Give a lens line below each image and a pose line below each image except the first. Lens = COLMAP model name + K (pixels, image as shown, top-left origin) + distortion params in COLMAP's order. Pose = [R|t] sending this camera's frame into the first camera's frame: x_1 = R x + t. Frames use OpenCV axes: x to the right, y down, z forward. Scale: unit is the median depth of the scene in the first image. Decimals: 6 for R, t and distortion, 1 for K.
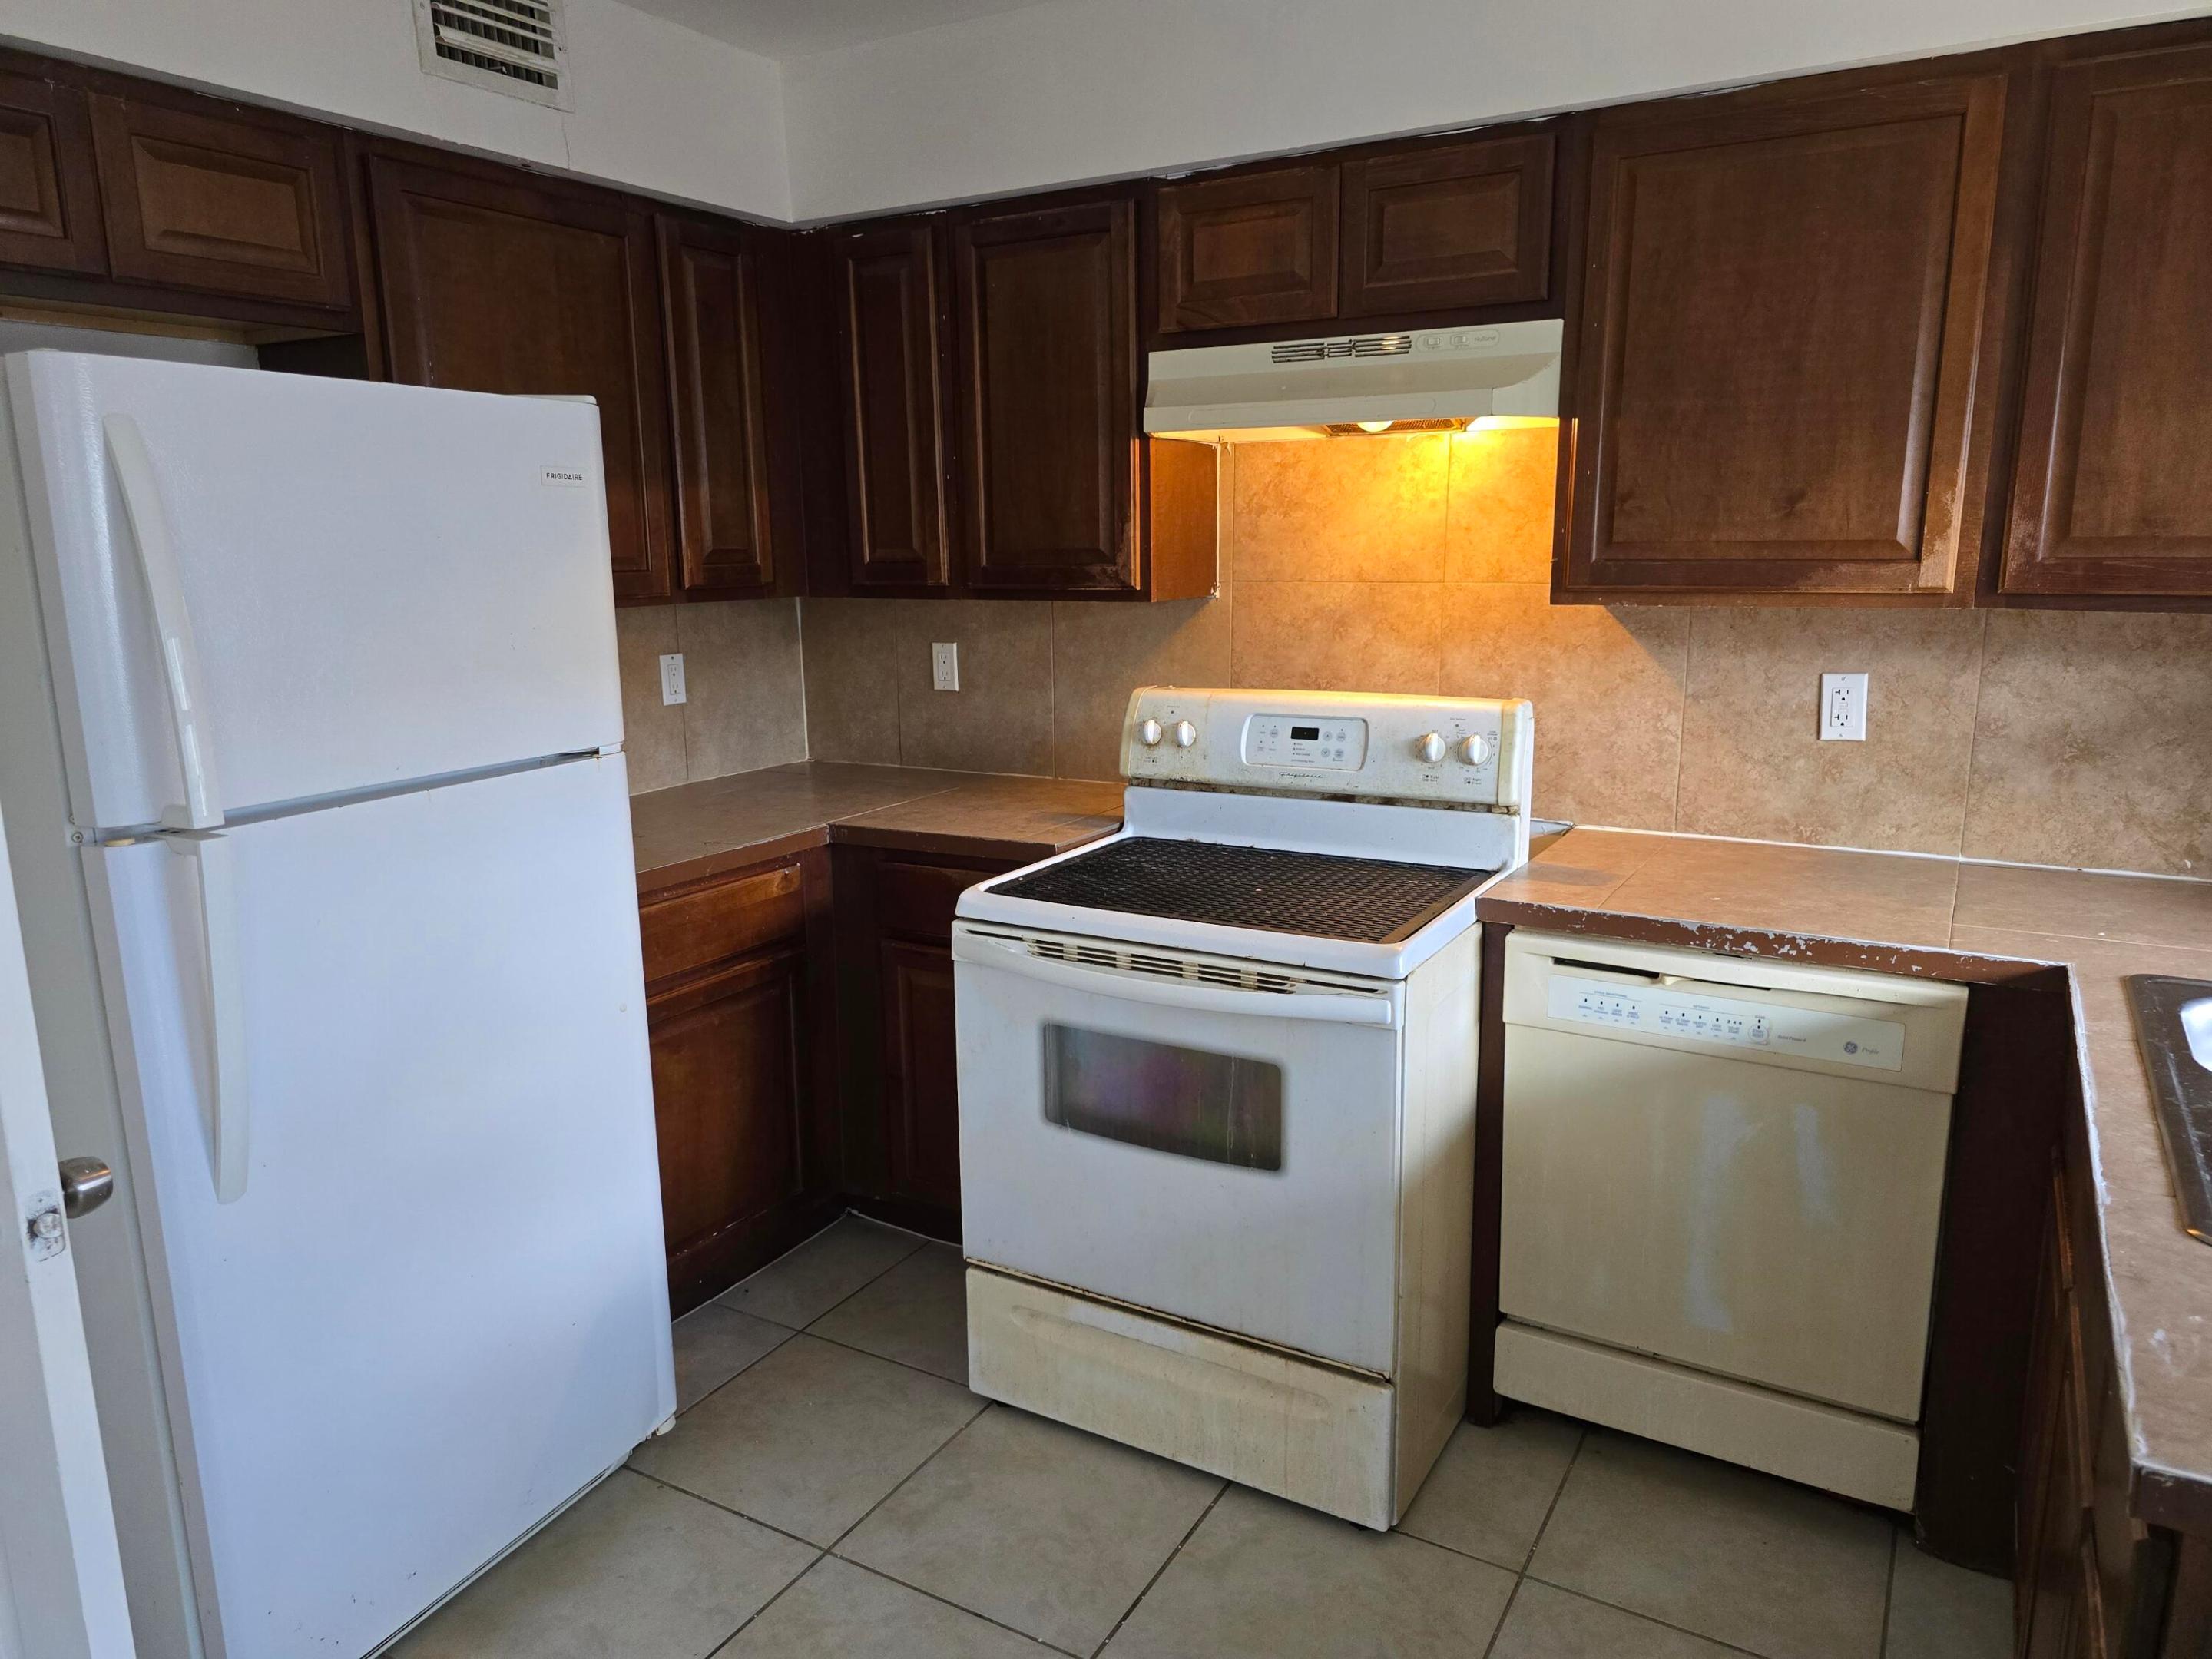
lens RADIAL K [[1492.8, 0, 1106.0], [0, 1492.8, 829.5], [0, 0, 1]] dist [0.083714, -0.085041]
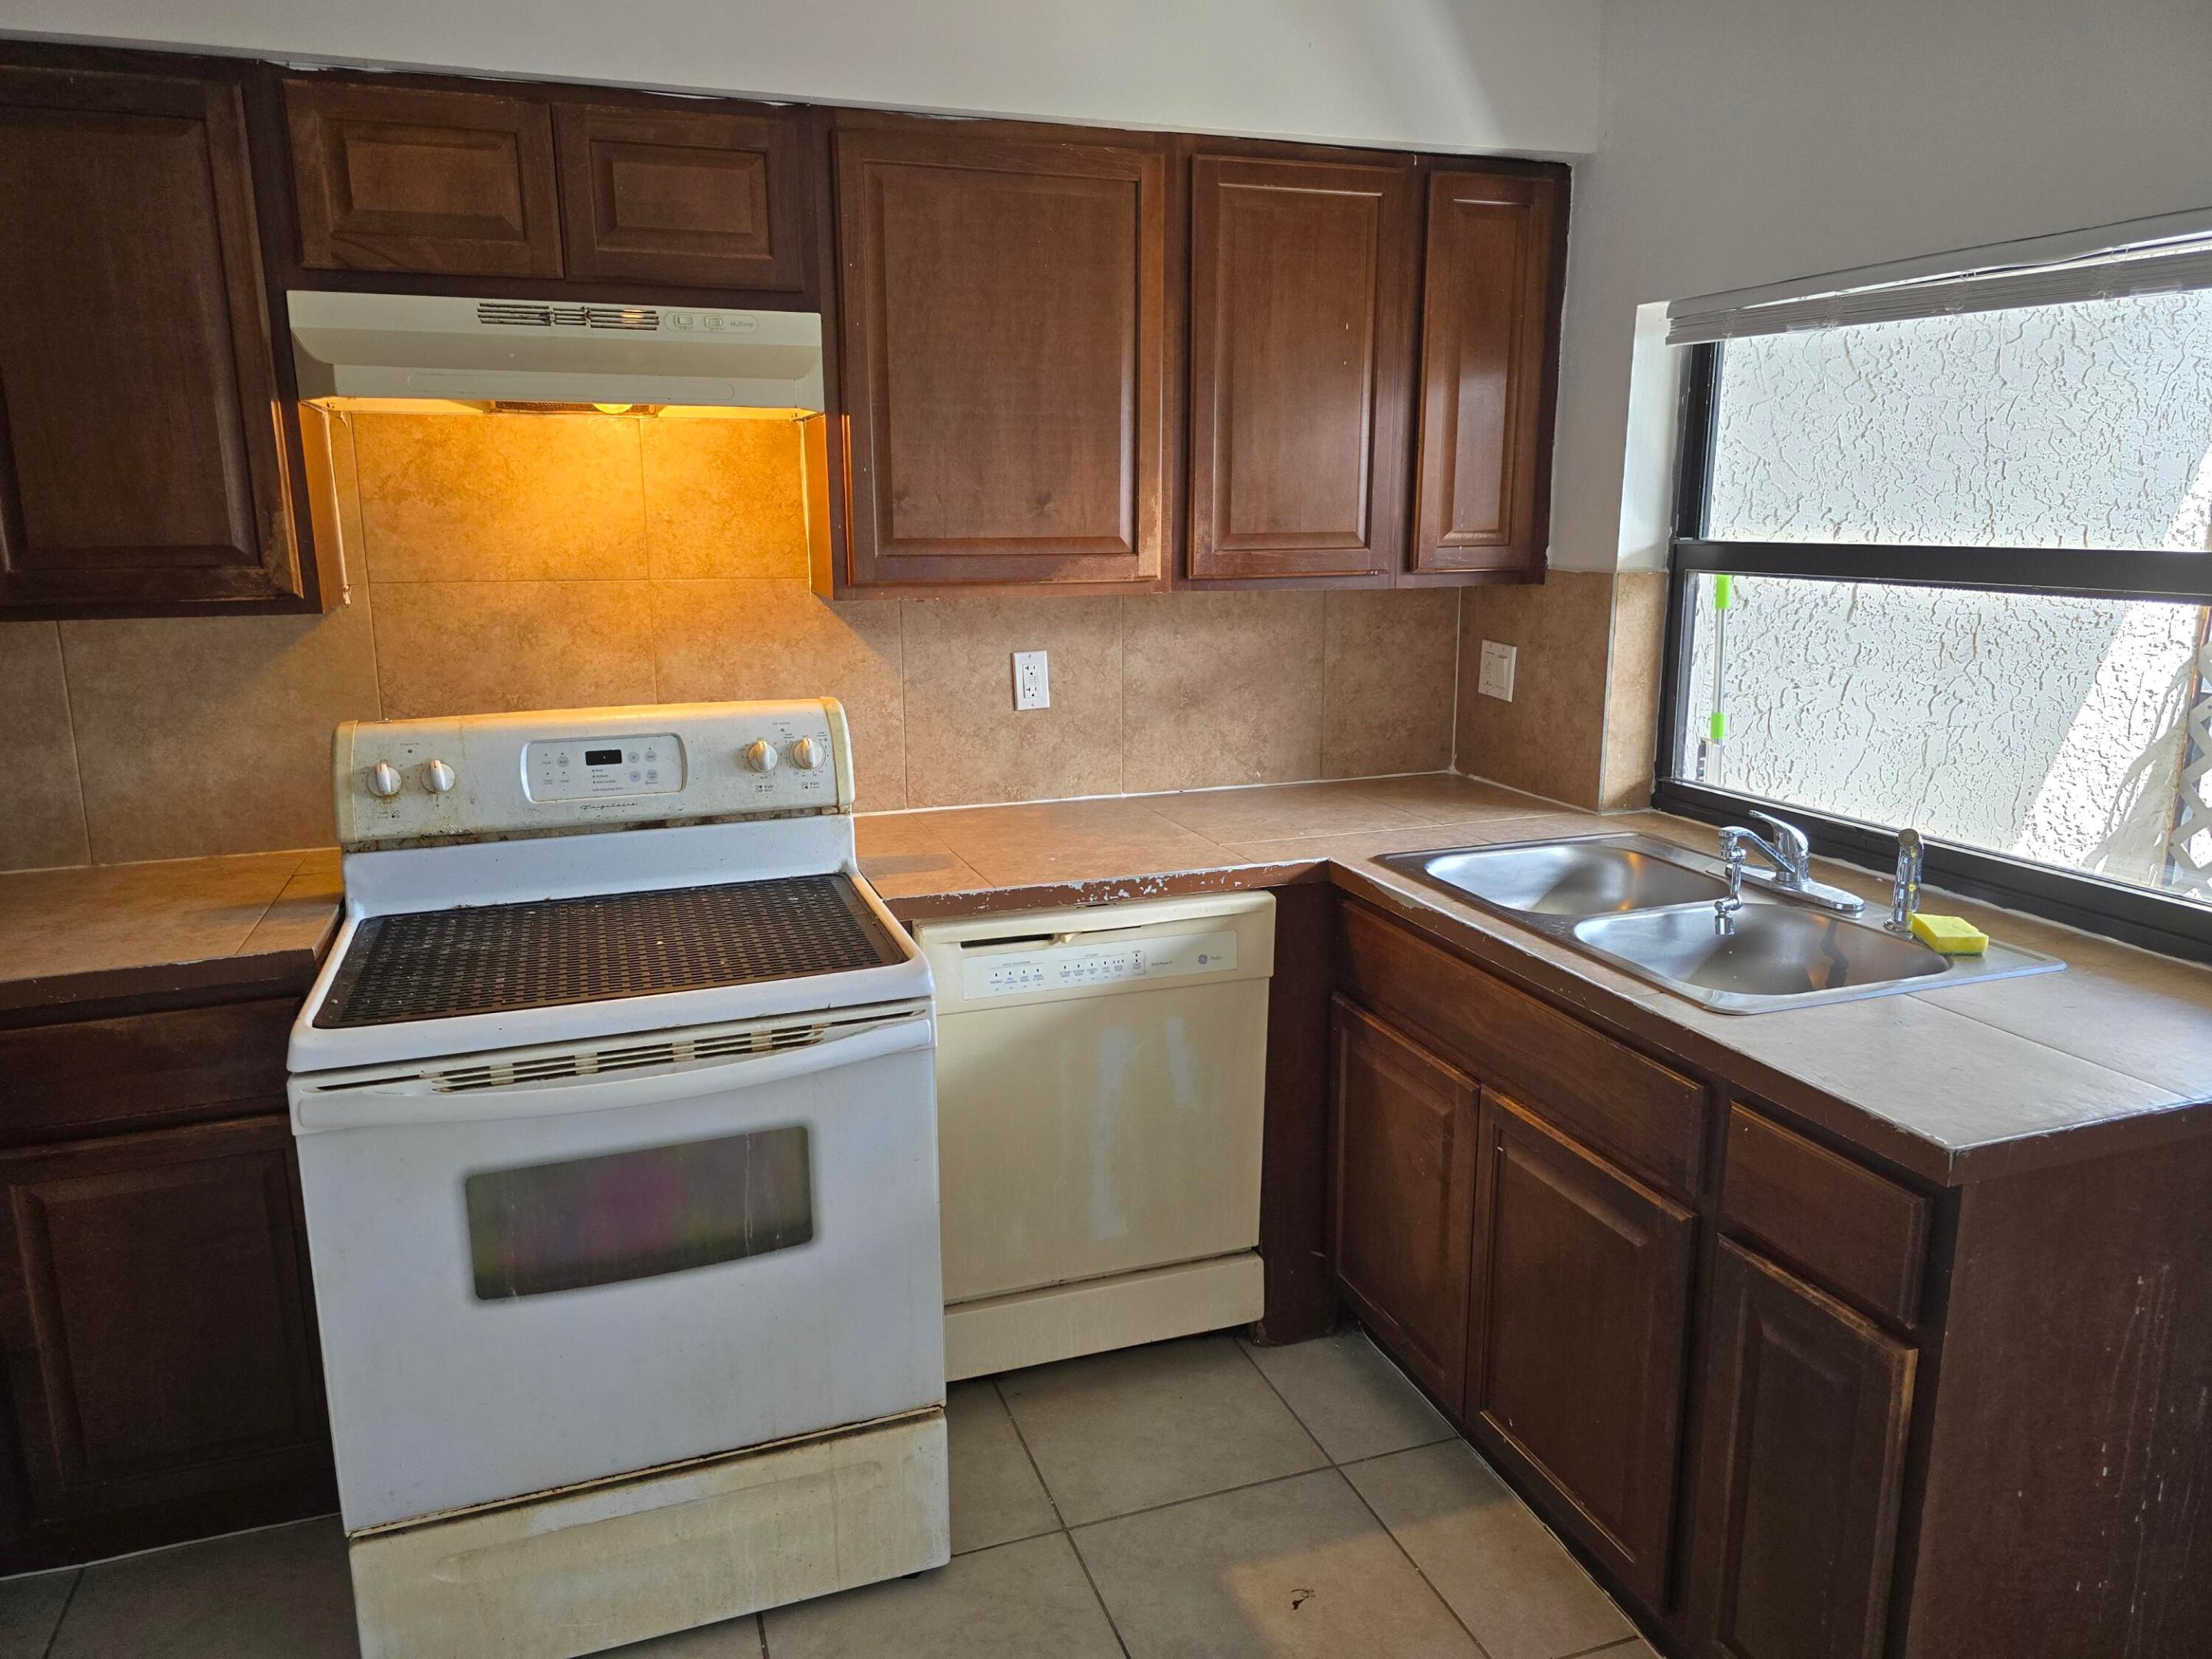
lens RADIAL K [[1468.6, 0, 1096.9], [0, 1468.6, 805.7], [0, 0, 1]] dist [0.079243, -0.078701]
pose [[0.654265, -0.144919, 0.742250, -0.335436], [0.146361, 0.987176, 0.063727, -0.051726], [-0.741967, 0.066941, 0.667086, 0.227103]]
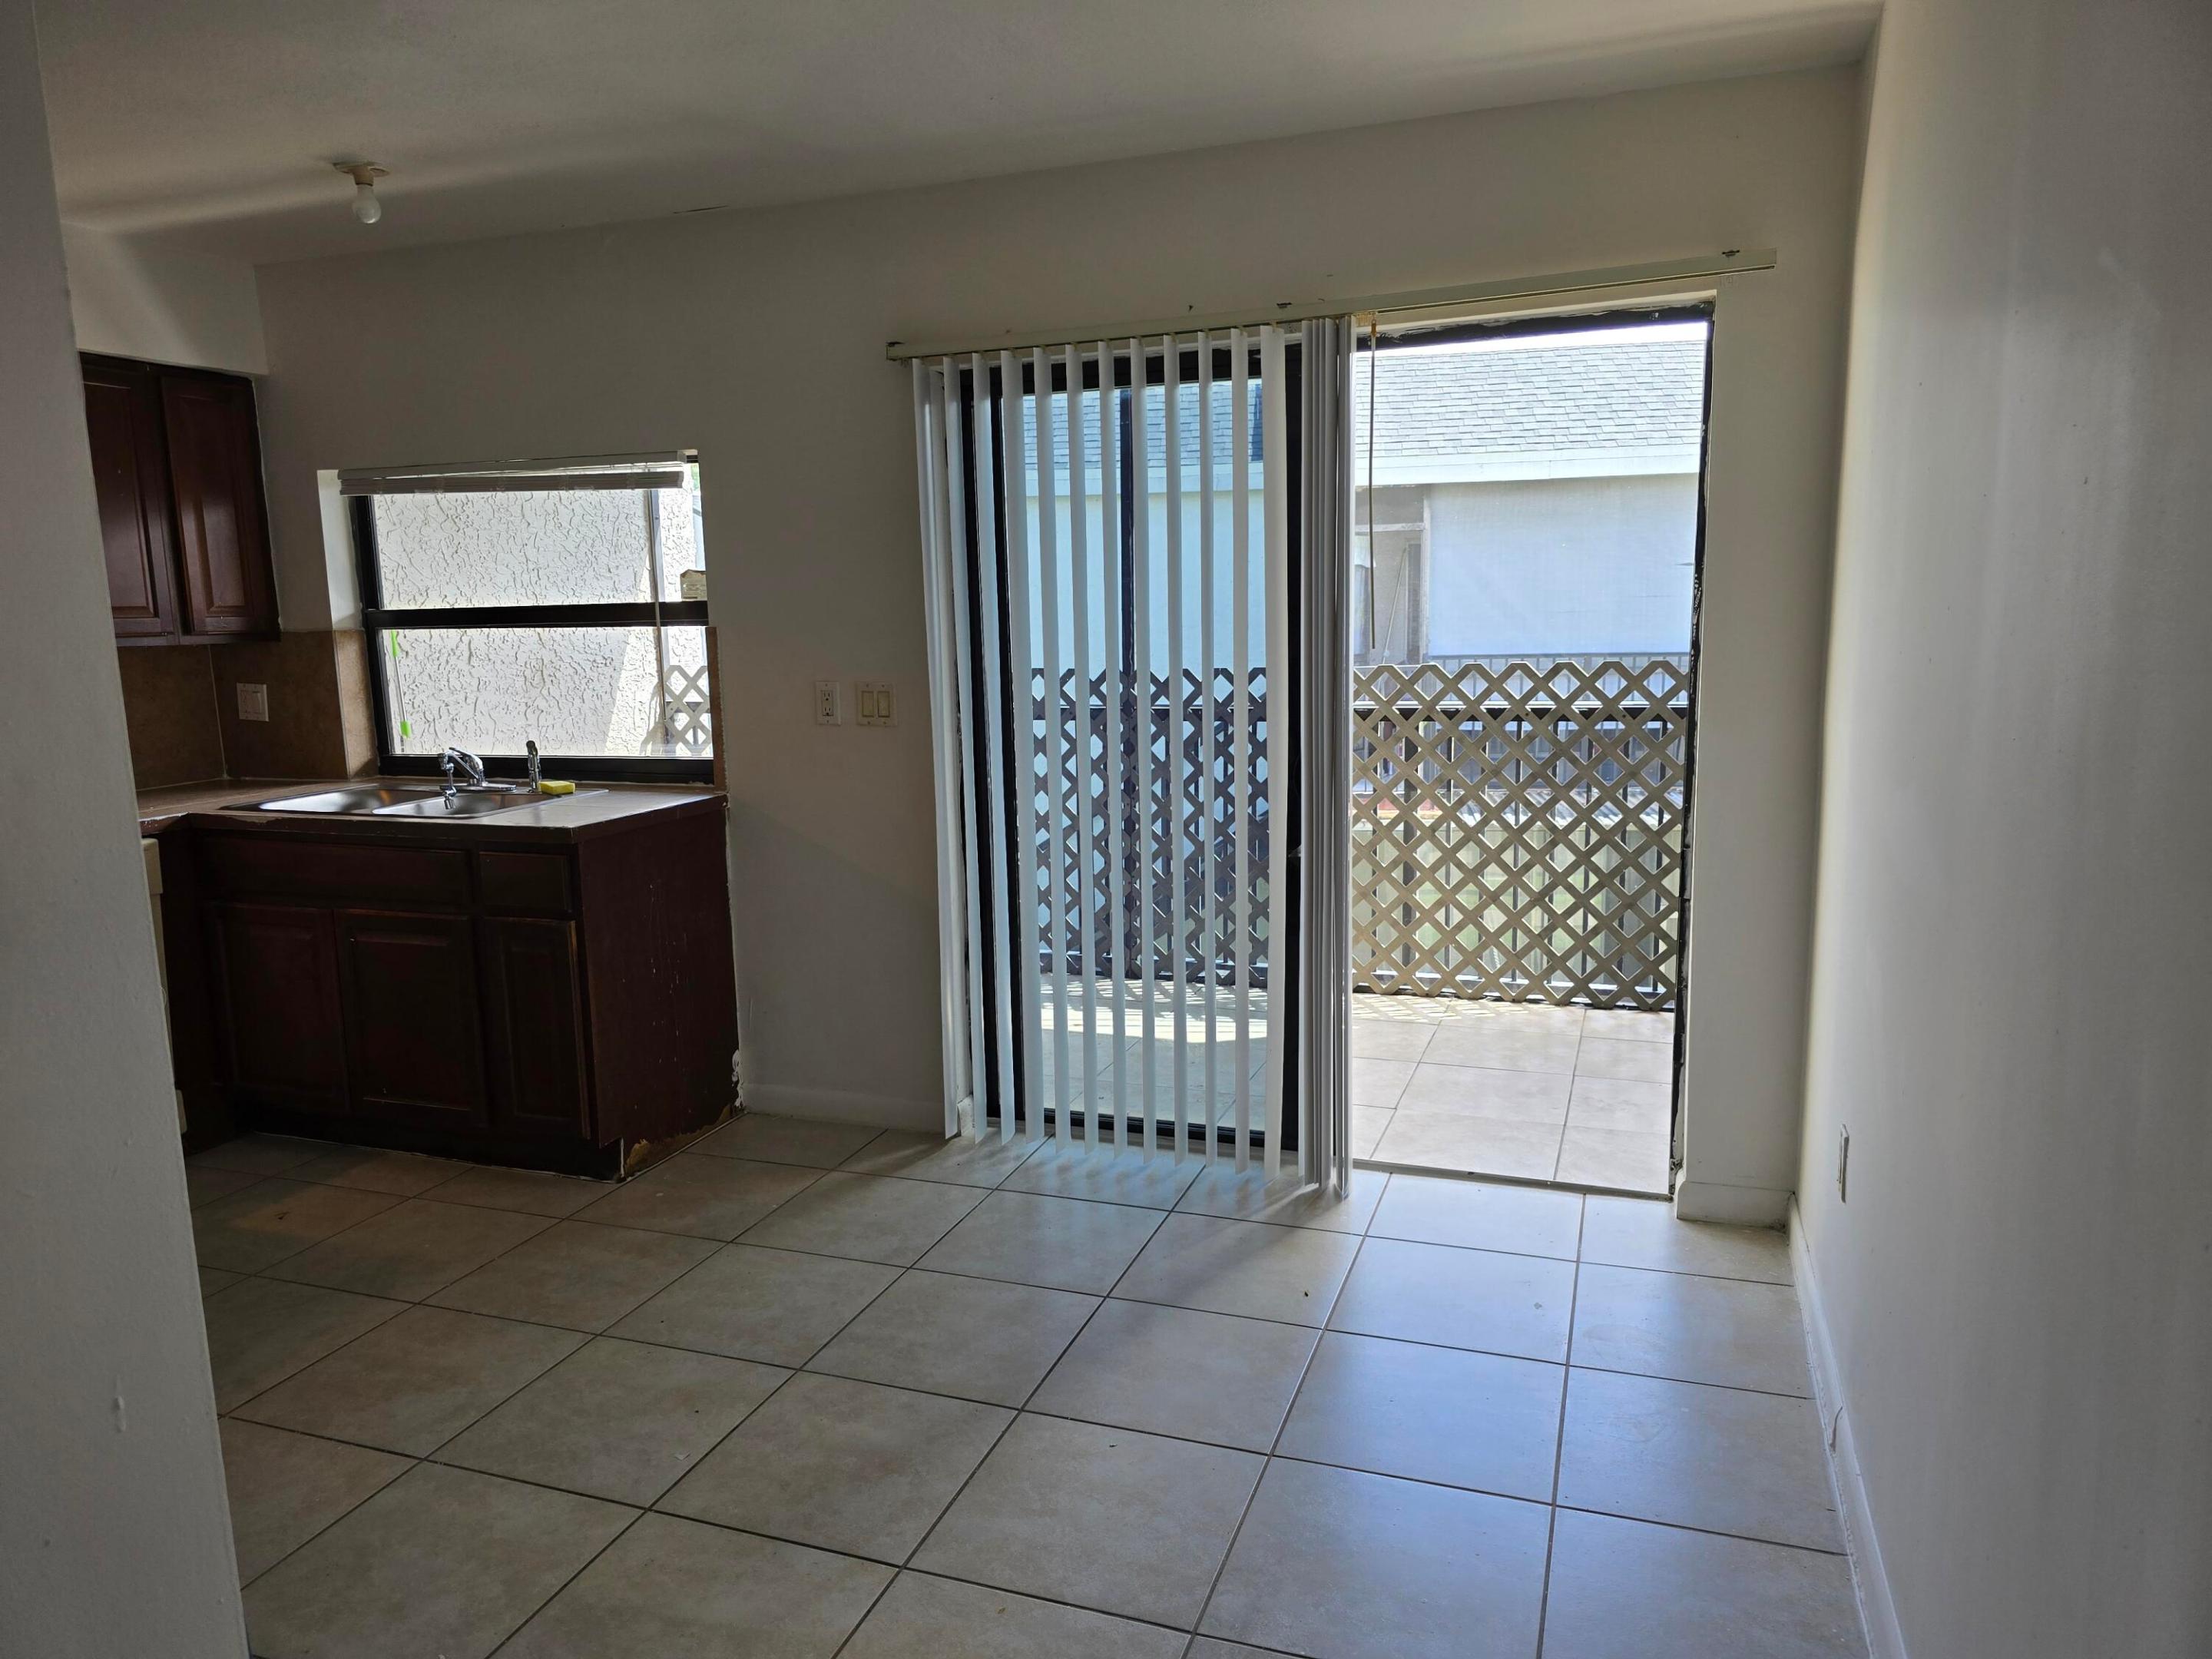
lens RADIAL K [[1492.8, 0, 1106.0], [0, 1492.8, 829.5], [0, 0, 1]] dist [0.083714, -0.085041]
pose [[-0.175347, -0.132284, 0.975579, -1.160861], [0.220860, 0.960389, 0.169921, 0.023936], [-0.959414, 0.245261, -0.139185, 0.093164]]
